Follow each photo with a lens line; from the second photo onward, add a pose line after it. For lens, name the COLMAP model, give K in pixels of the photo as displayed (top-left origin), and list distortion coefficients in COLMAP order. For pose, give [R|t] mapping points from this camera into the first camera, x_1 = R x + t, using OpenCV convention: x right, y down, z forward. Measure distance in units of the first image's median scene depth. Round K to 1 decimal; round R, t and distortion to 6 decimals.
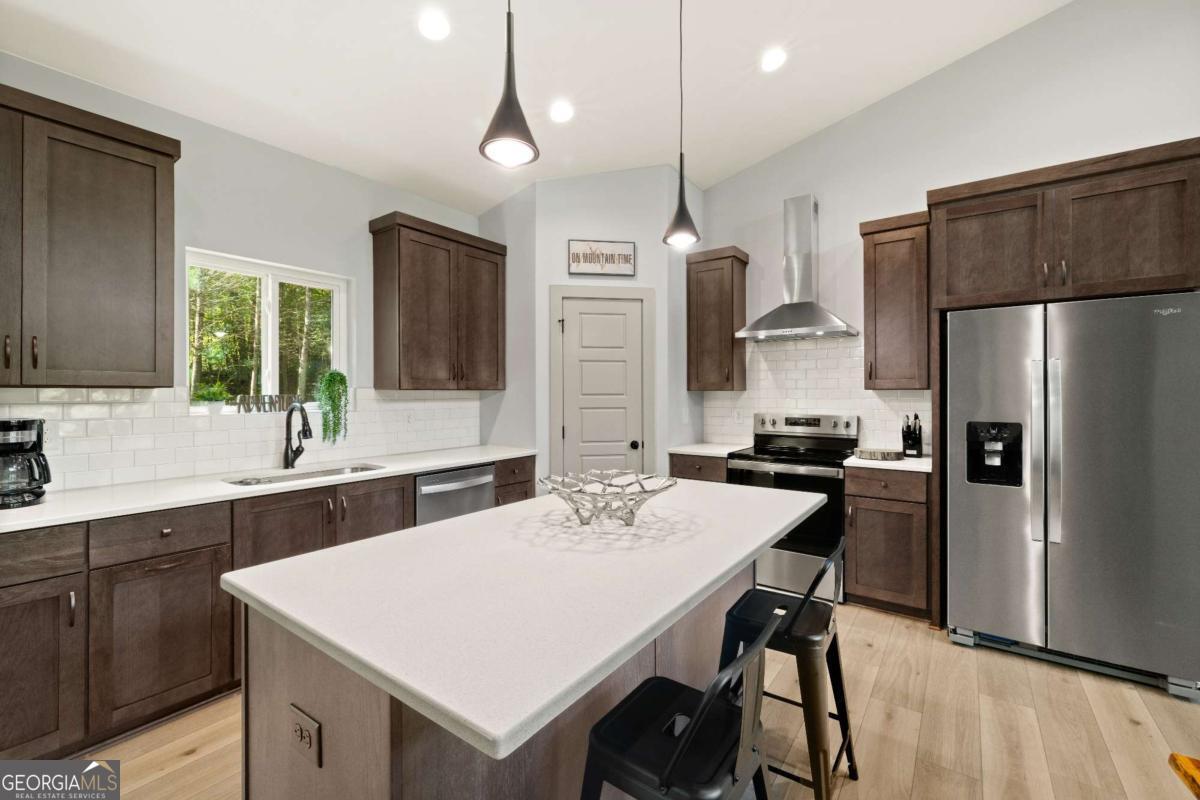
lens RADIAL K [[505.5, 0, 603.0], [0, 505.5, 395.0], [0, 0, 1]] dist [0.002109, 0.000402]
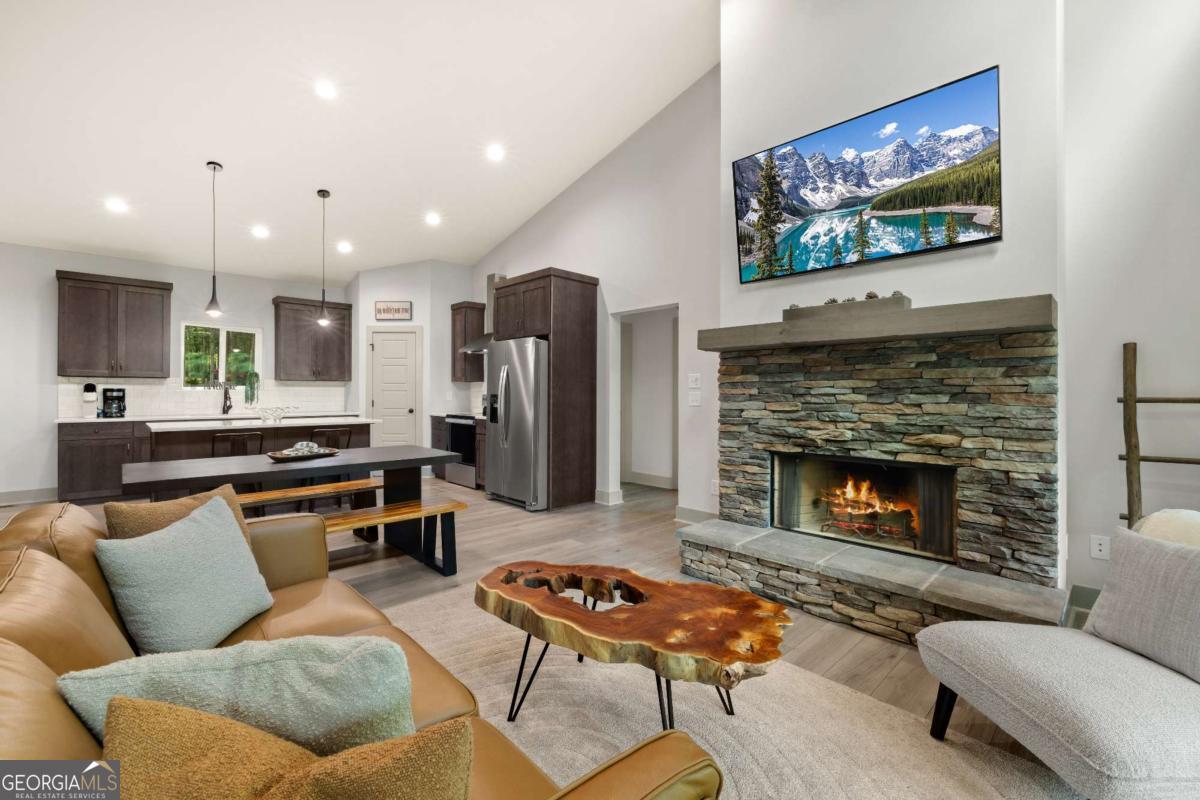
lens RADIAL K [[505.5, 0, 595.3], [0, 505.5, 395.7], [0, 0, 1]] dist [0.002109, 0.000402]
pose [[0.983185, 0.005015, -0.182543, 1.216270], [-0.004874, 0.999987, 0.001221, 0.042819], [0.182547, -0.000310, 0.983197, -0.795726]]
